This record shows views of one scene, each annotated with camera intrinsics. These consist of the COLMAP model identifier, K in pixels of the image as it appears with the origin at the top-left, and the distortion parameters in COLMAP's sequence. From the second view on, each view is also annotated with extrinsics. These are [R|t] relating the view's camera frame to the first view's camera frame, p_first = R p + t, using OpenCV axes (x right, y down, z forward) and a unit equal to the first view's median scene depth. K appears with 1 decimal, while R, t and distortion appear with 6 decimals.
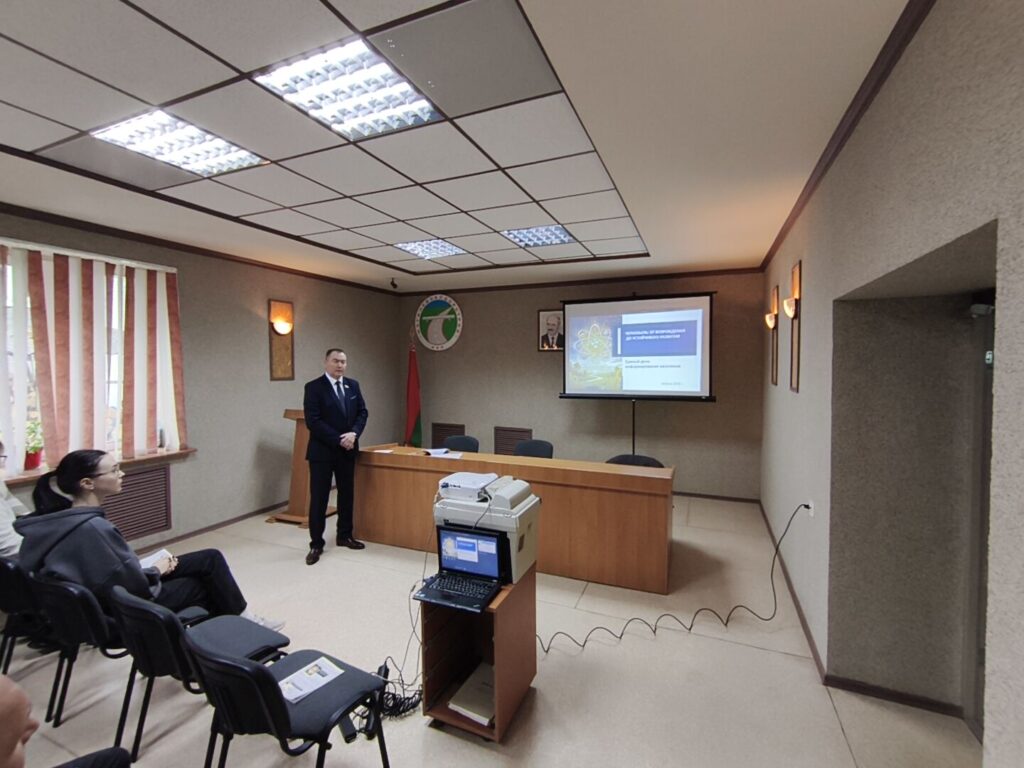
lens RADIAL K [[465.8, 0, 506.9], [0, 465.8, 388.5], [0, 0, 1]] dist [0.001869, -0.011912]
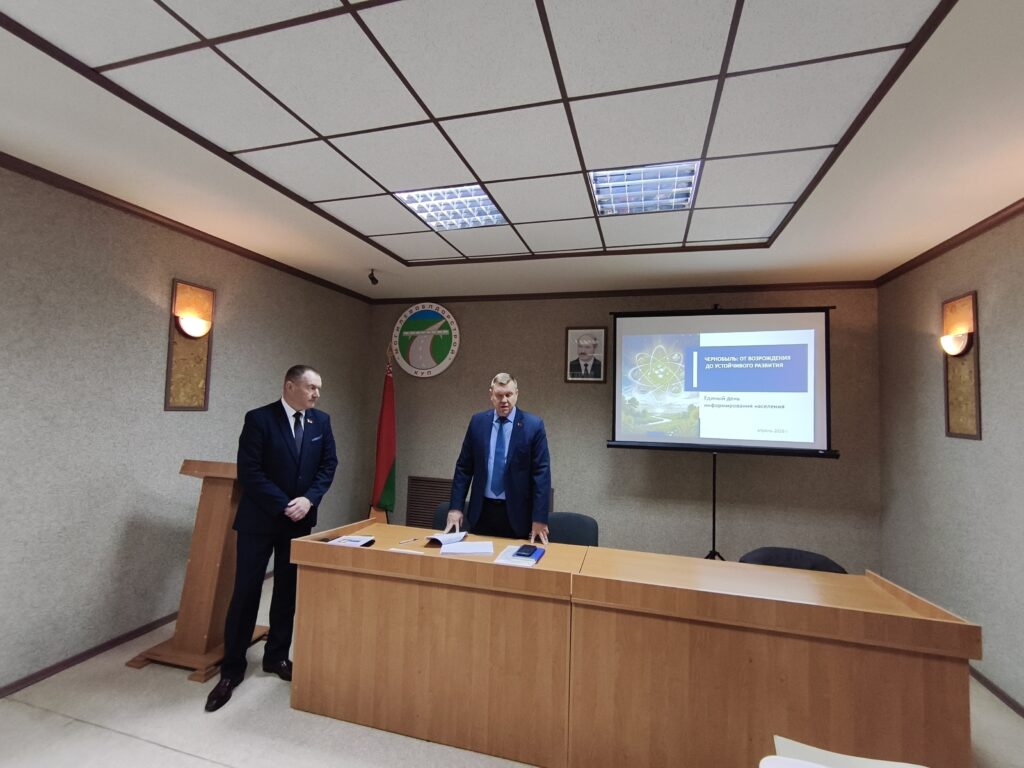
lens RADIAL K [[447.6, 0, 501.6], [0, 447.6, 382.7], [0, 0, 1]] dist [-0.019787, 0.019360]
pose [[0.991137, 0.036535, 0.127720, -0.142325], [-0.023345, 0.994378, -0.103286, -0.003012], [-0.130775, 0.099389, 0.986418, 0.354485]]
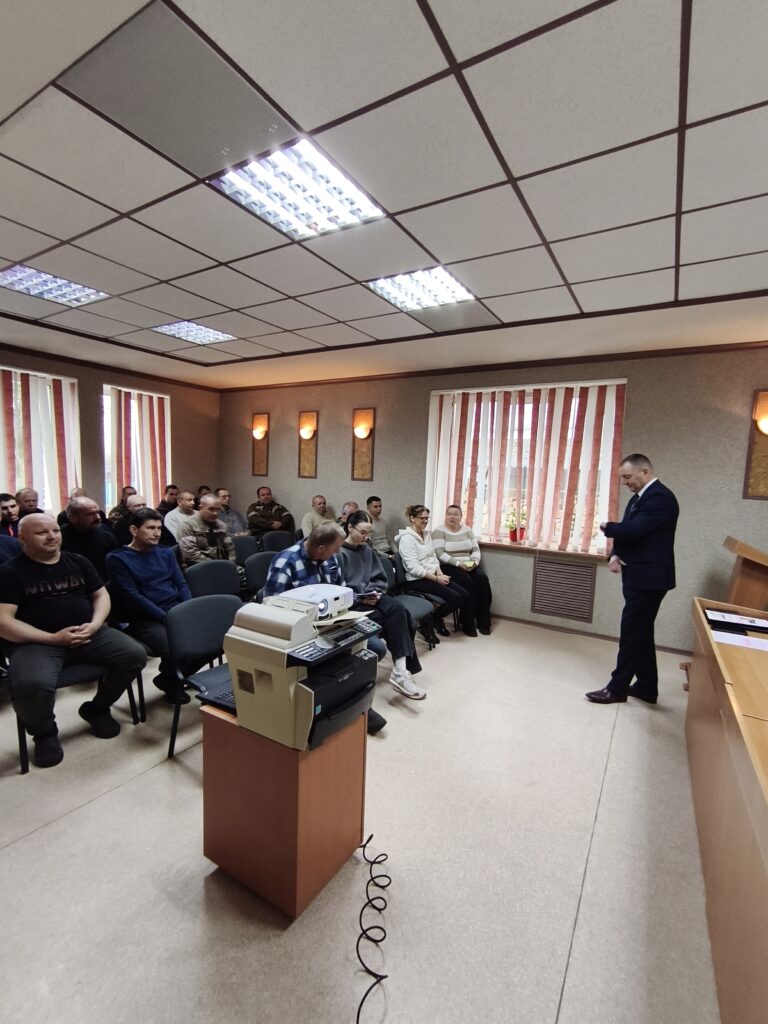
lens RADIAL K [[447.6, 0, 384.0], [0, 447.6, 512.0], [0, 0, 1]] dist [-0.019787, 0.019360]
pose [[-0.126637, 0.080969, -0.988639, 0.276143], [-0.091360, 0.991475, 0.092904, -0.008461], [0.987733, 0.102087, -0.118160, 0.493970]]
